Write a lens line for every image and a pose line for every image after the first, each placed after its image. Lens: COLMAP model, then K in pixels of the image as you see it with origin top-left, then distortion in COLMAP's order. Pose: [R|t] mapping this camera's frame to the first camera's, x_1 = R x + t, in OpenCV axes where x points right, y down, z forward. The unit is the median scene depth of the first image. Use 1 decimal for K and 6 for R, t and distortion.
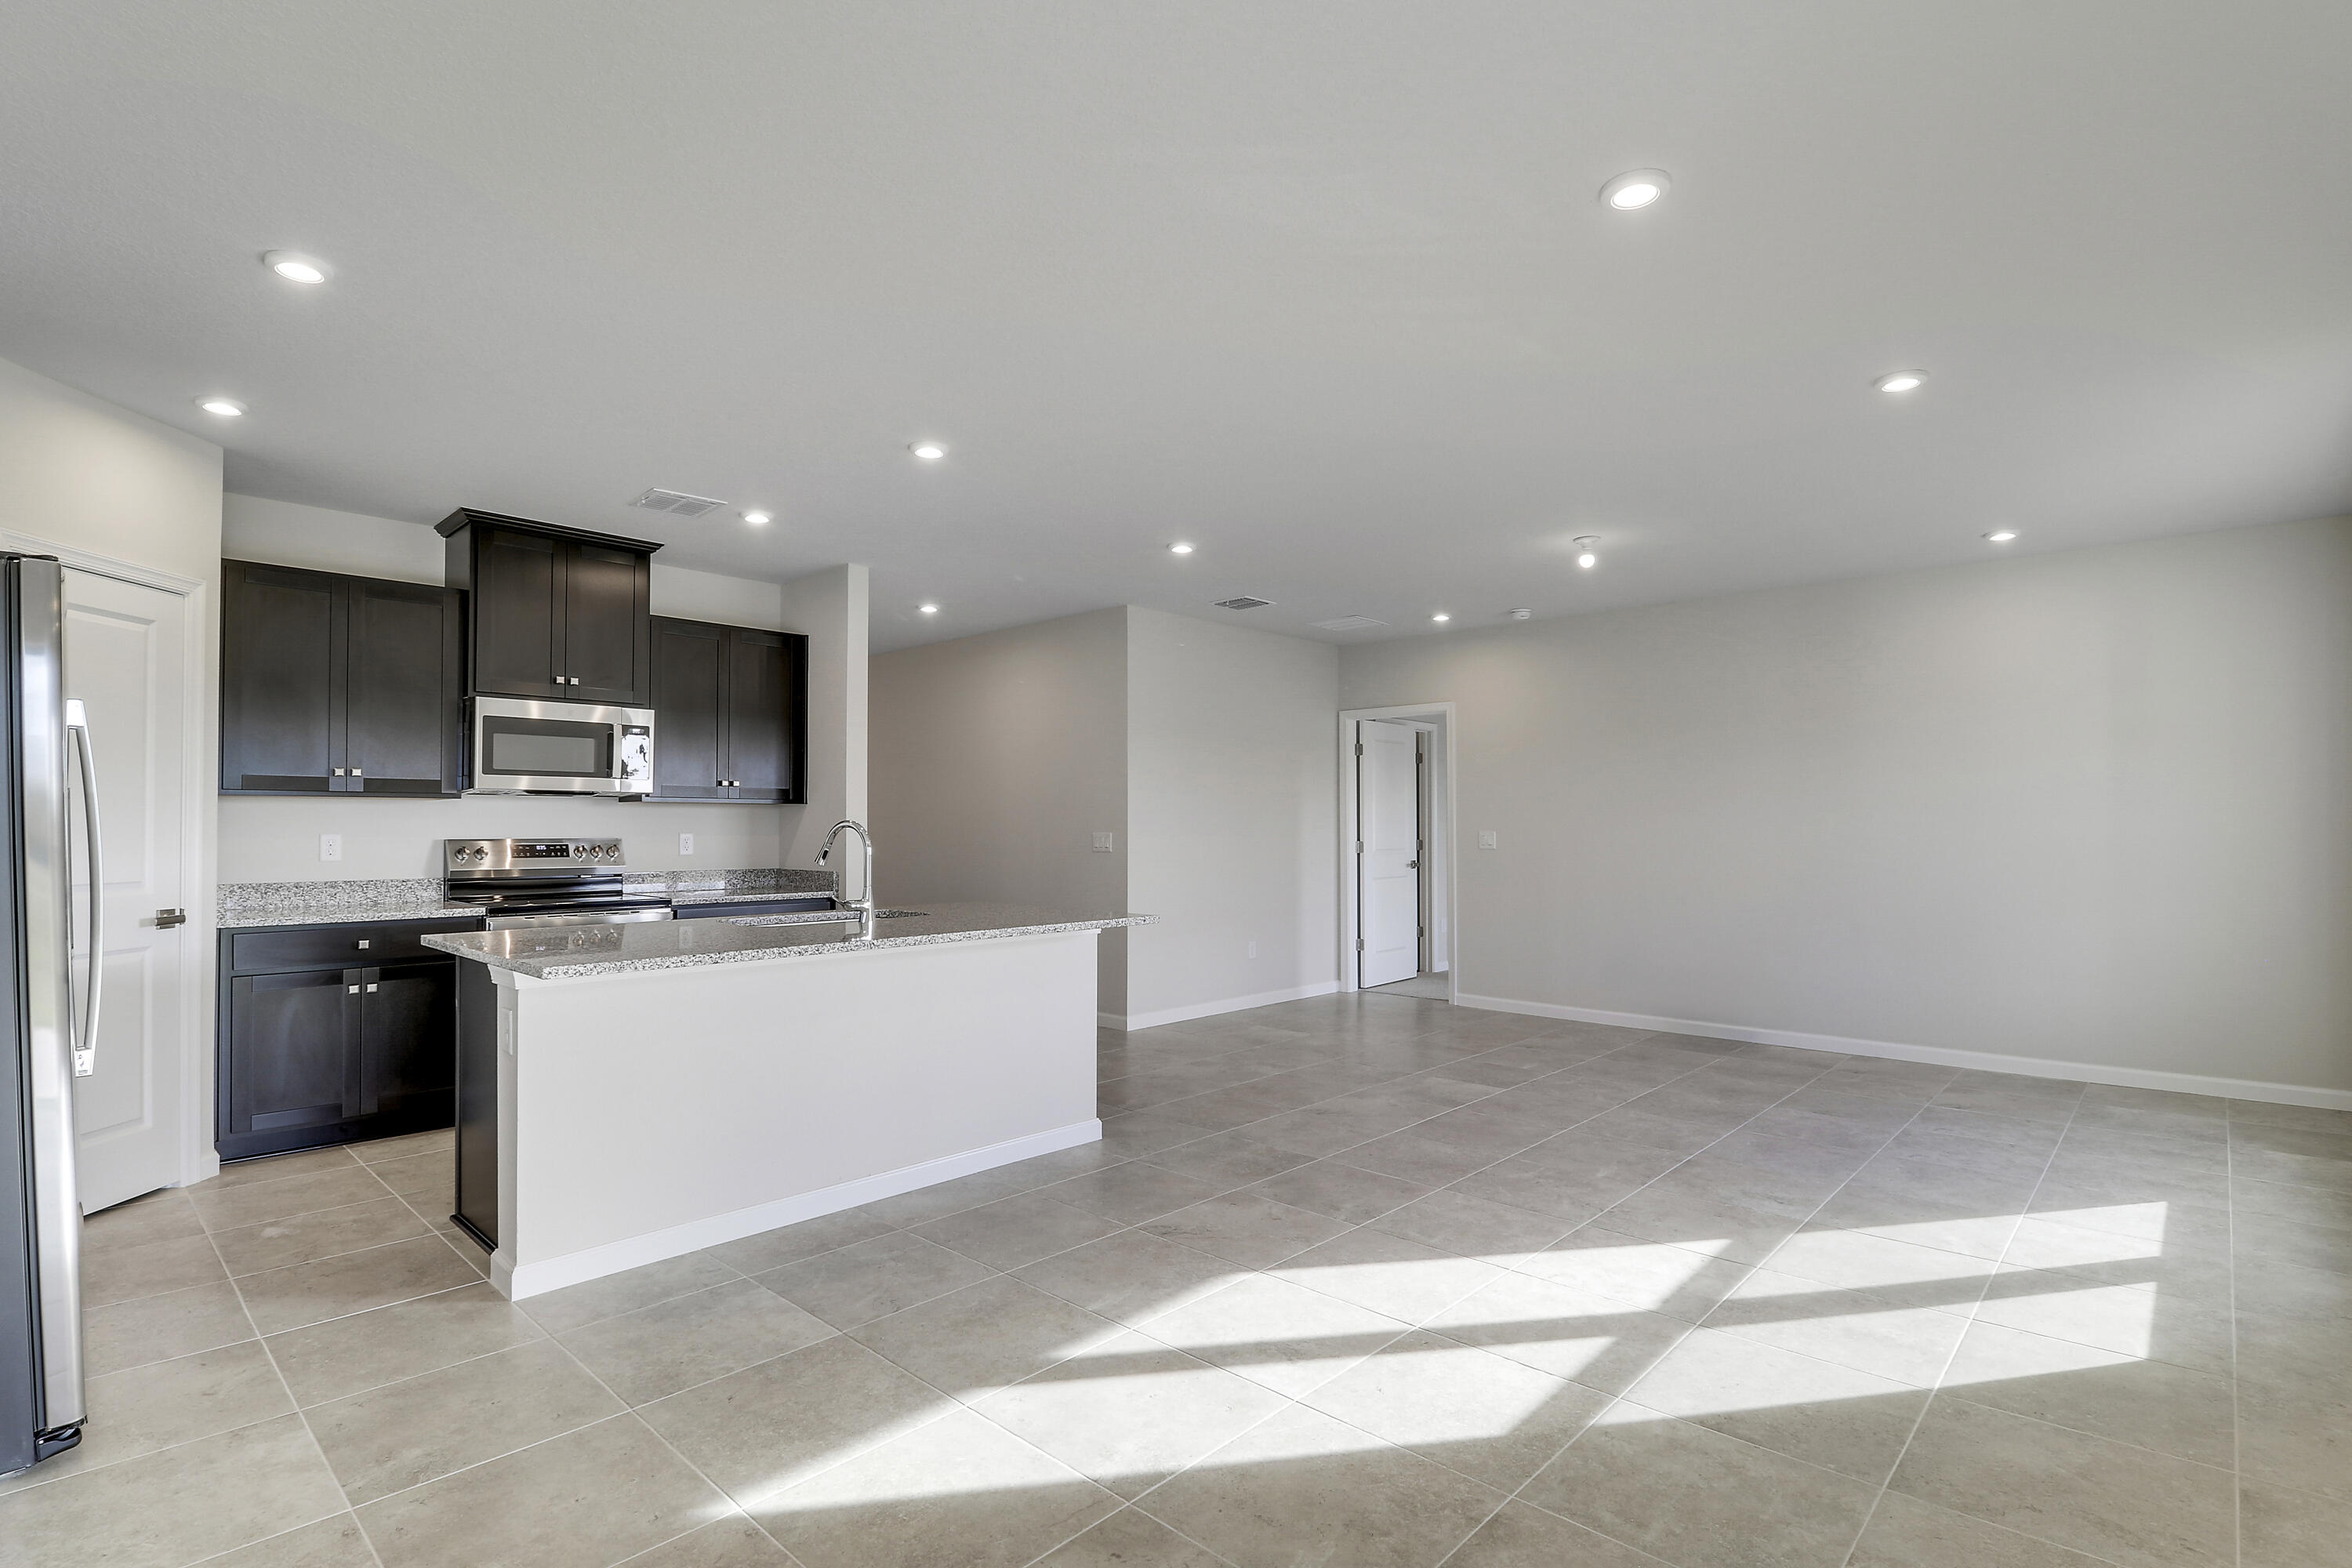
lens RADIAL K [[1108.4, 0, 1145.7], [0, 1108.4, 820.5], [0, 0, 1]] dist [-0.005963, -0.007463]
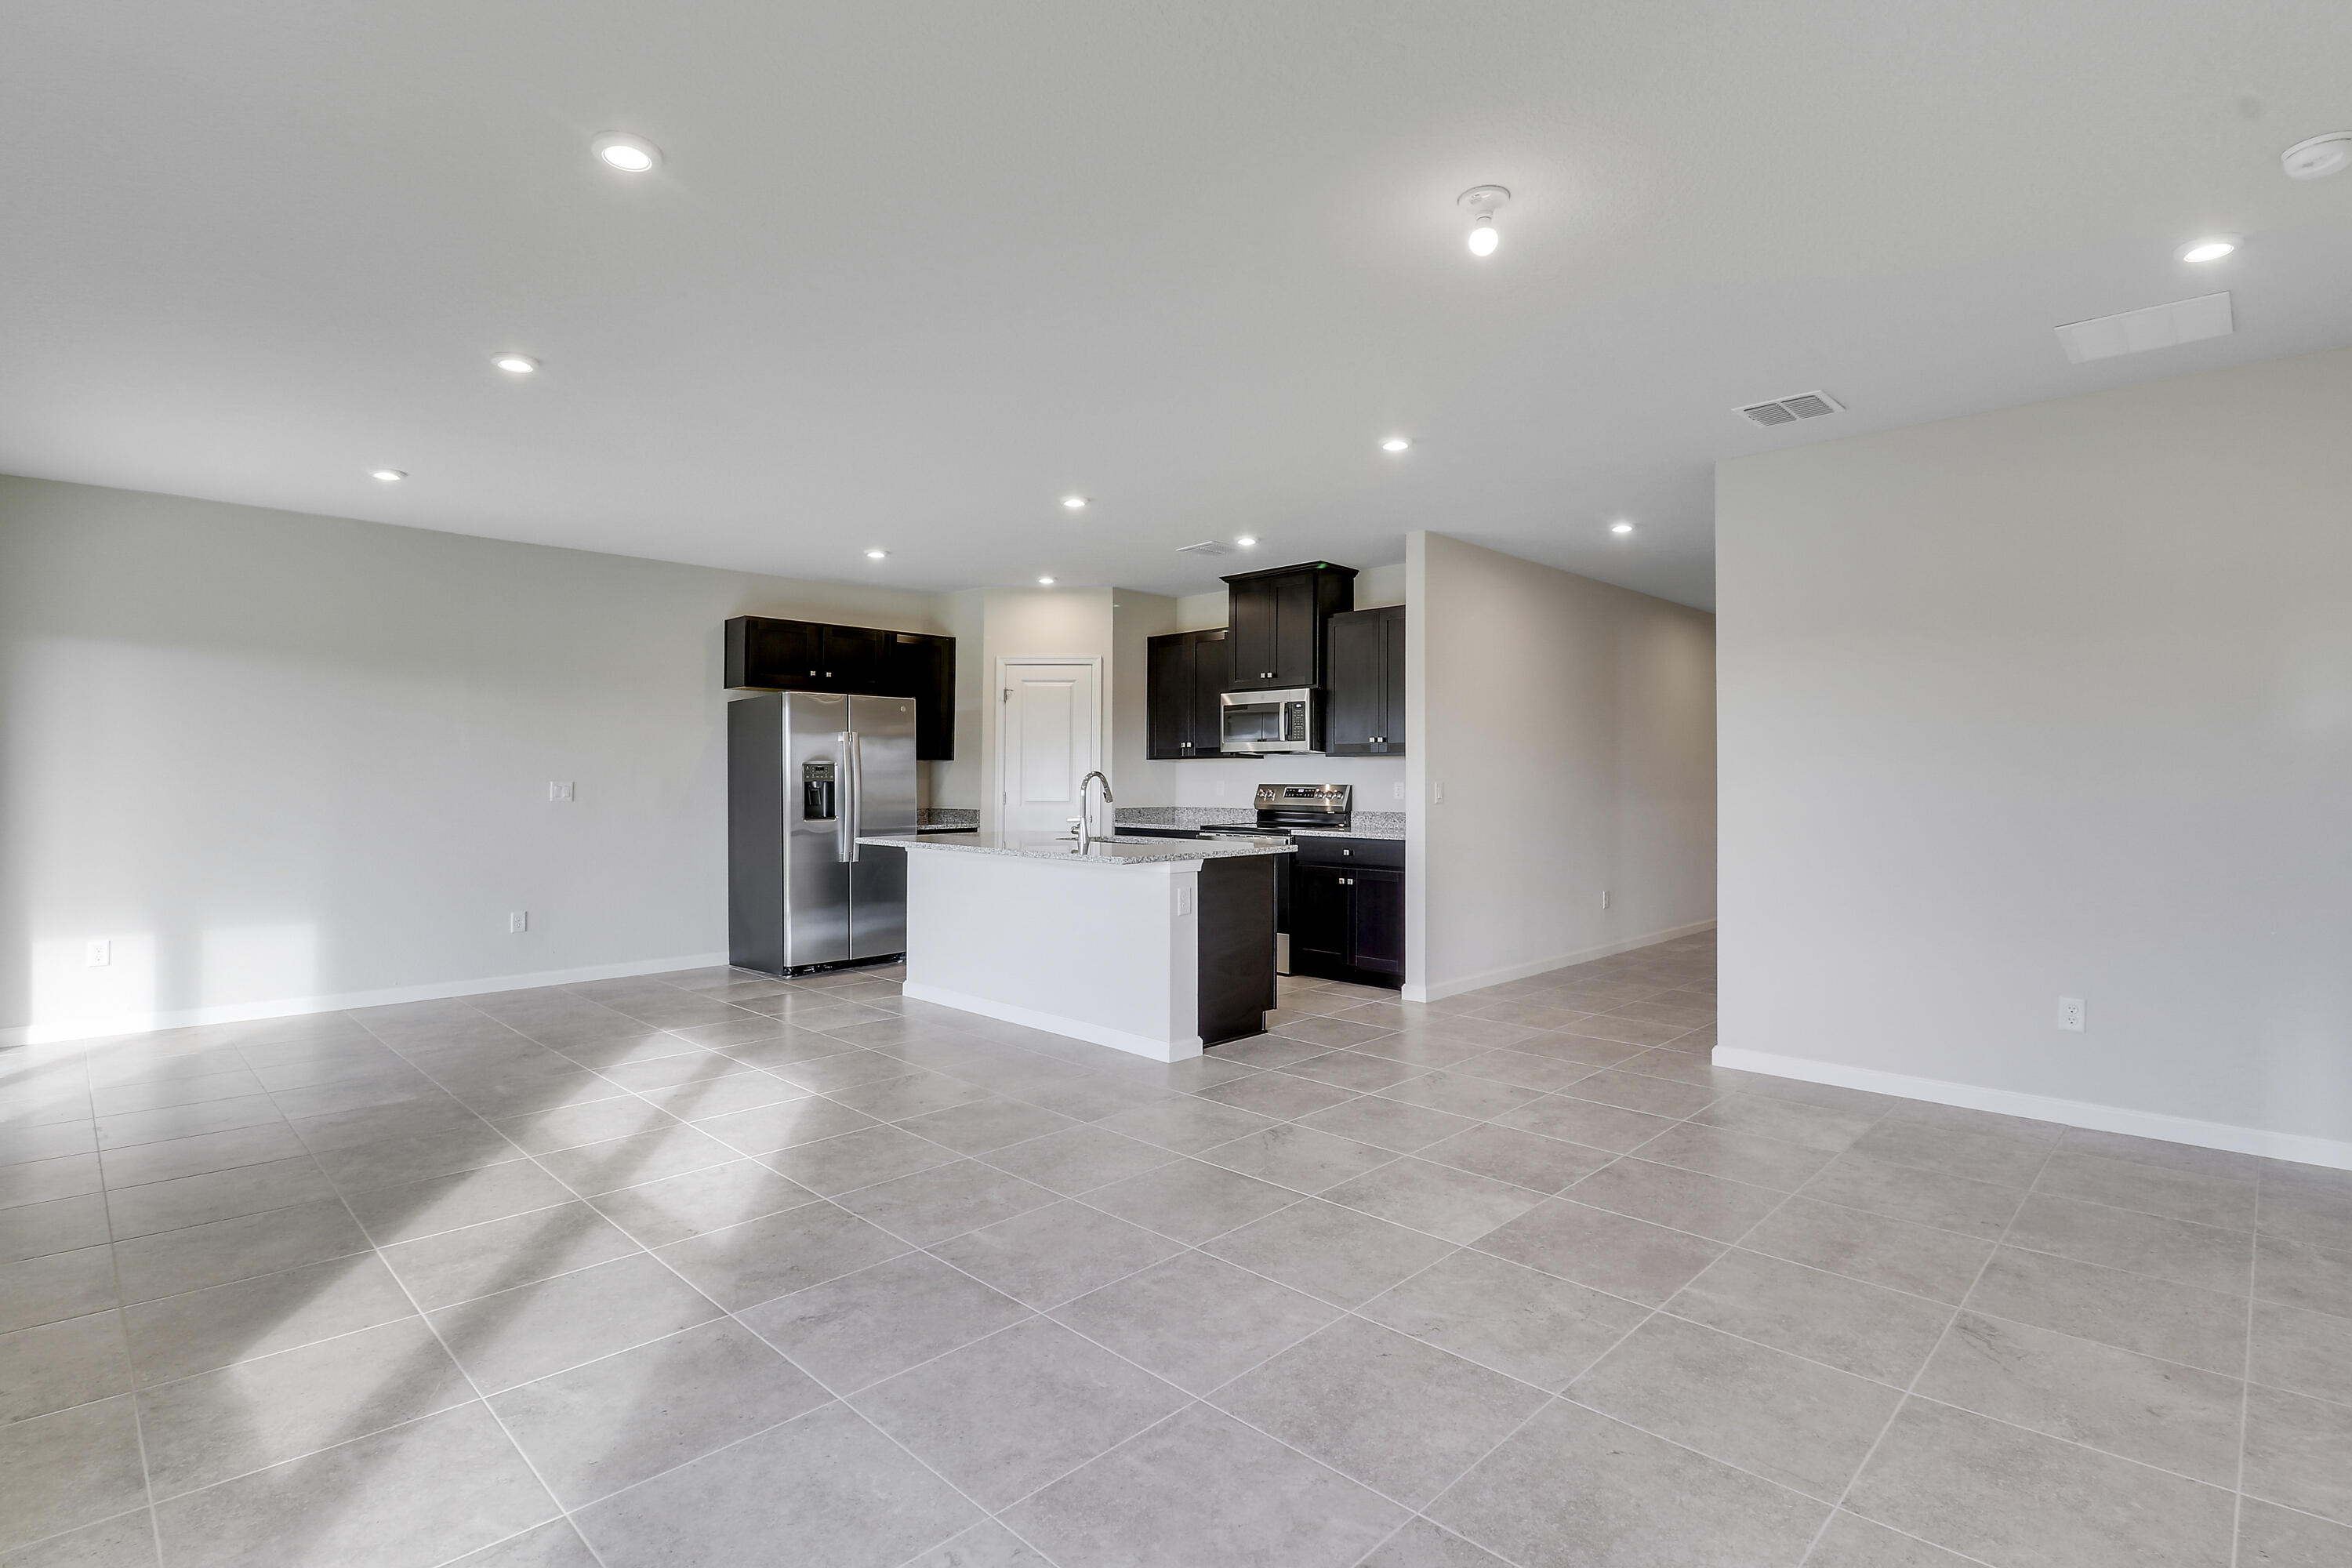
lens RADIAL K [[1108.4, 0, 1225.3], [0, 1108.4, 760.5], [0, 0, 1]] dist [-0.005963, -0.007463]
pose [[0.029538, -0.015324, -0.999446, 0.782568], [0.003439, 0.999878, -0.015229, 0.005815], [0.999558, -0.002987, 0.029587, 0.762453]]
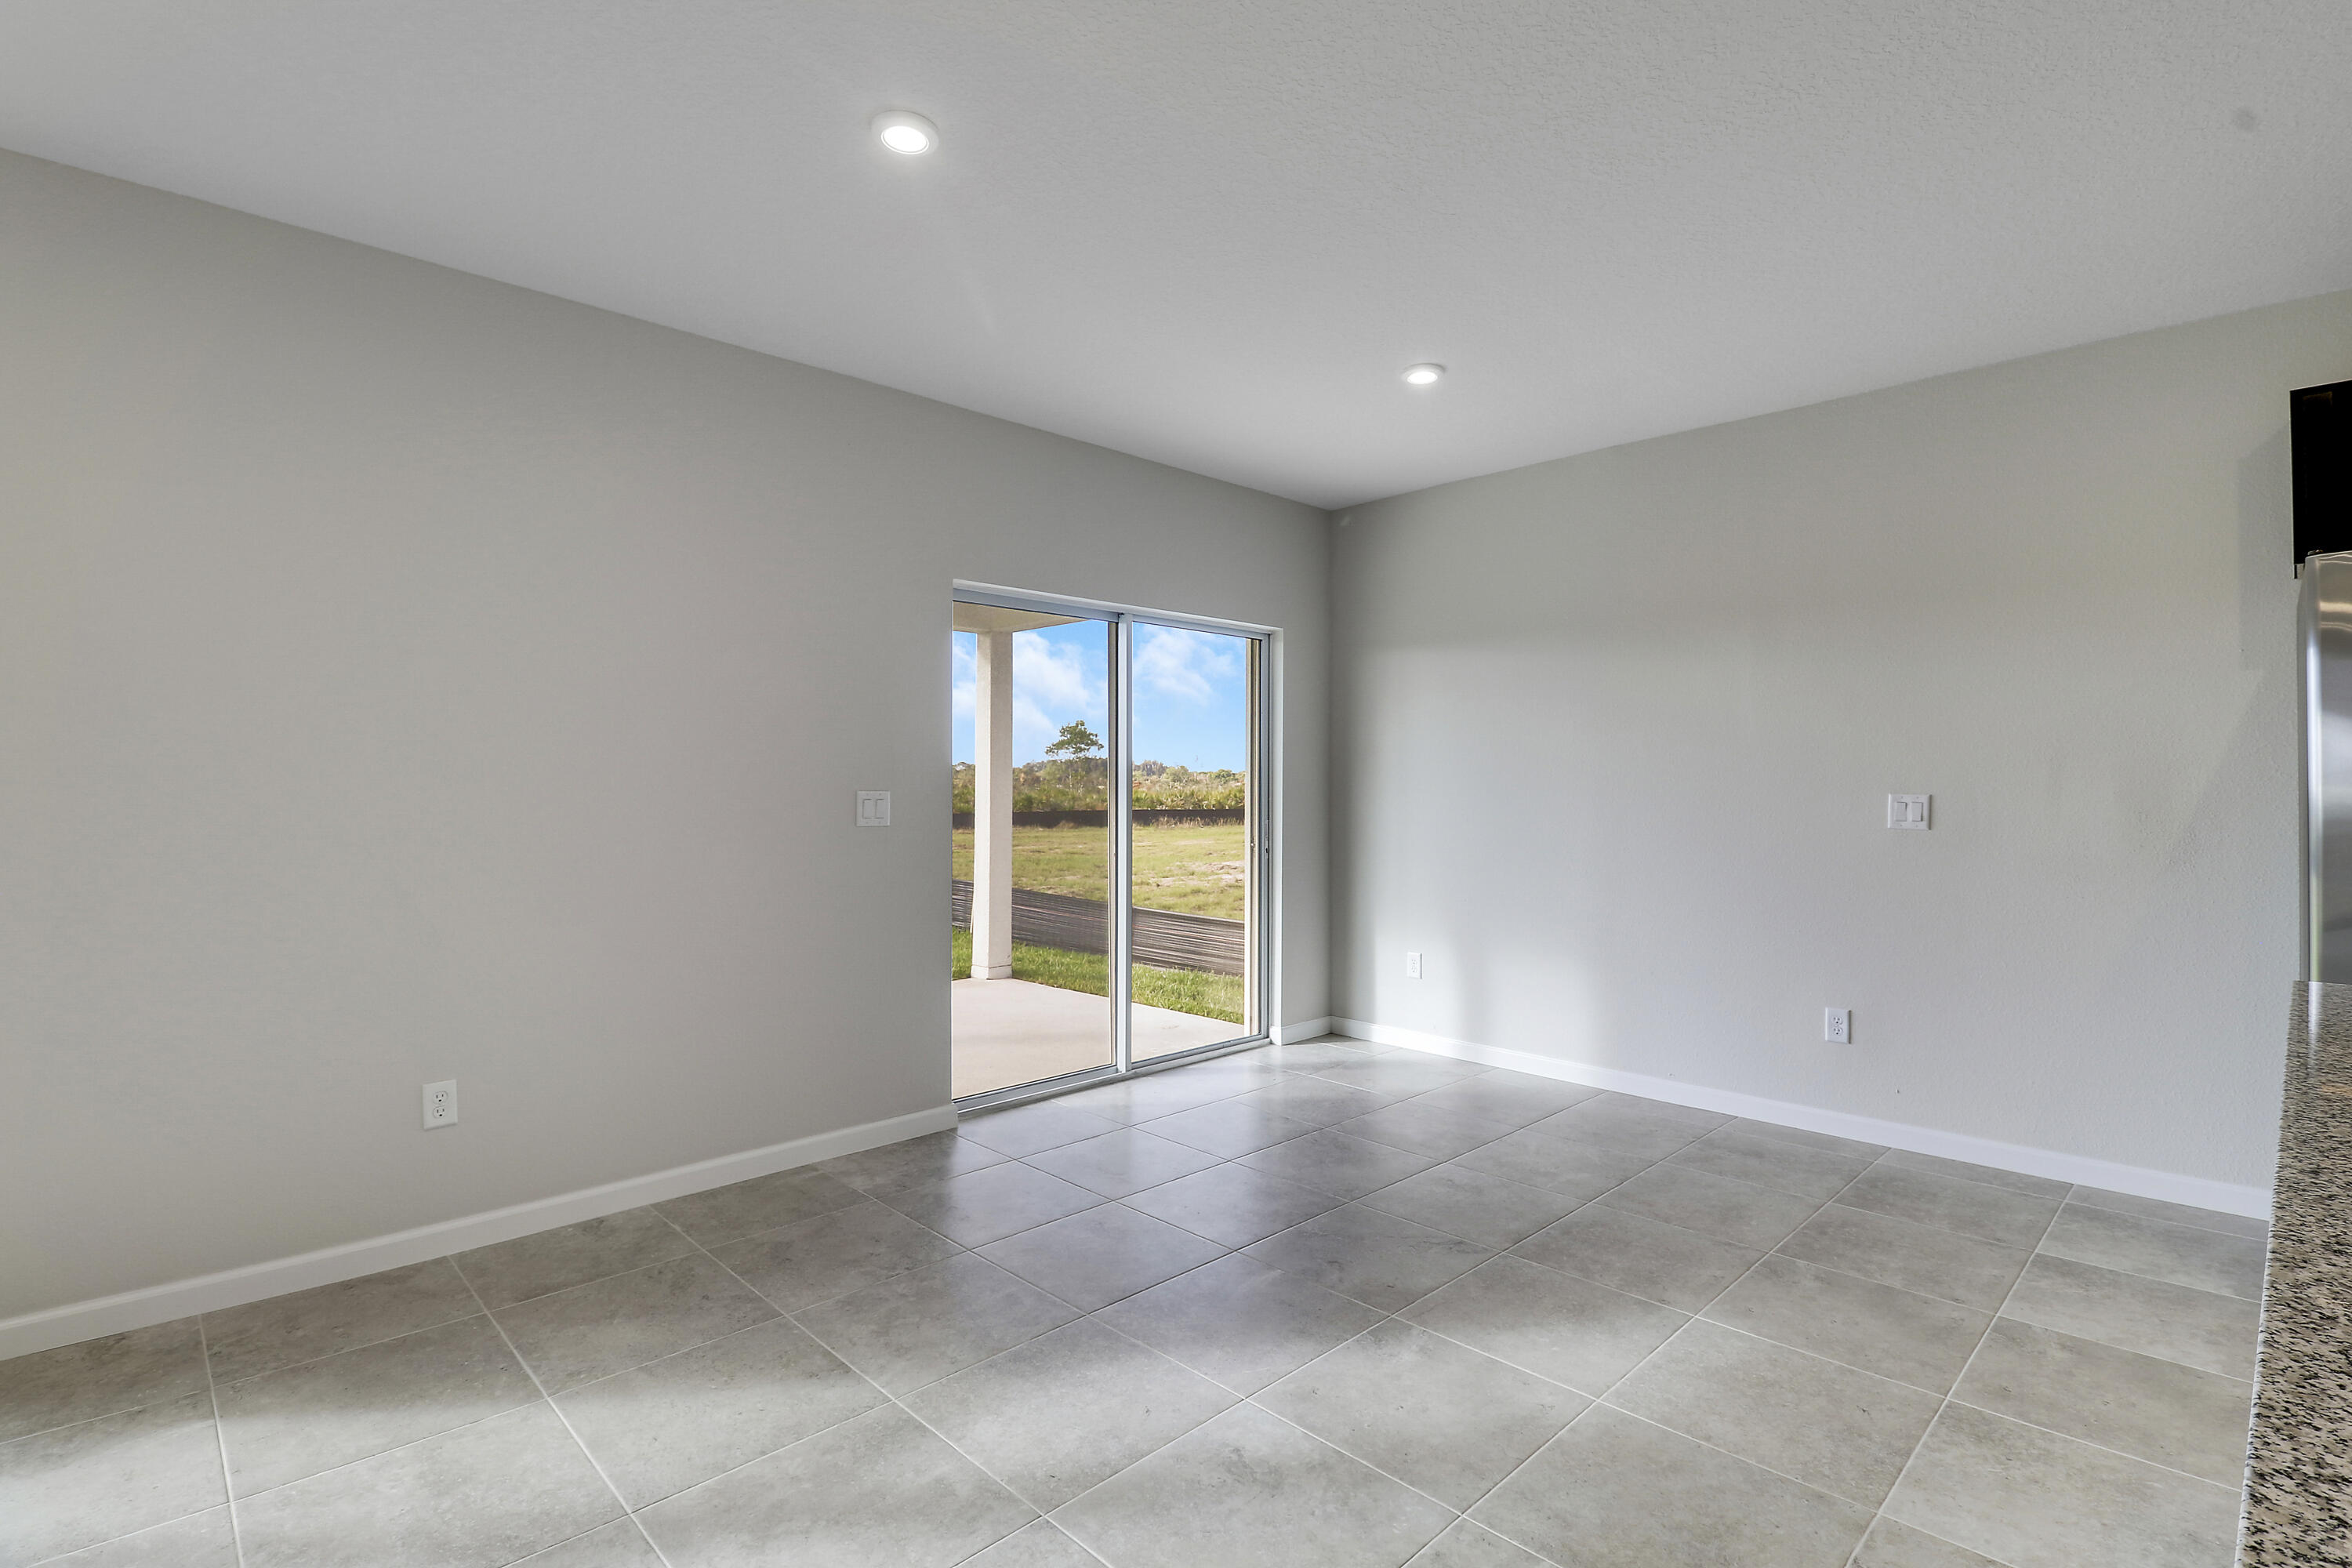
lens RADIAL K [[1108.4, 0, 1205.9], [0, 1108.4, 790.0], [0, 0, 1]] dist [-0.005963, -0.007463]
pose [[-0.999788, 0.000008, 0.020570, 0.061800], [-0.000030, 0.999998, -0.001876, 0.006097], [-0.020570, -0.001876, -0.999787, 0.770104]]
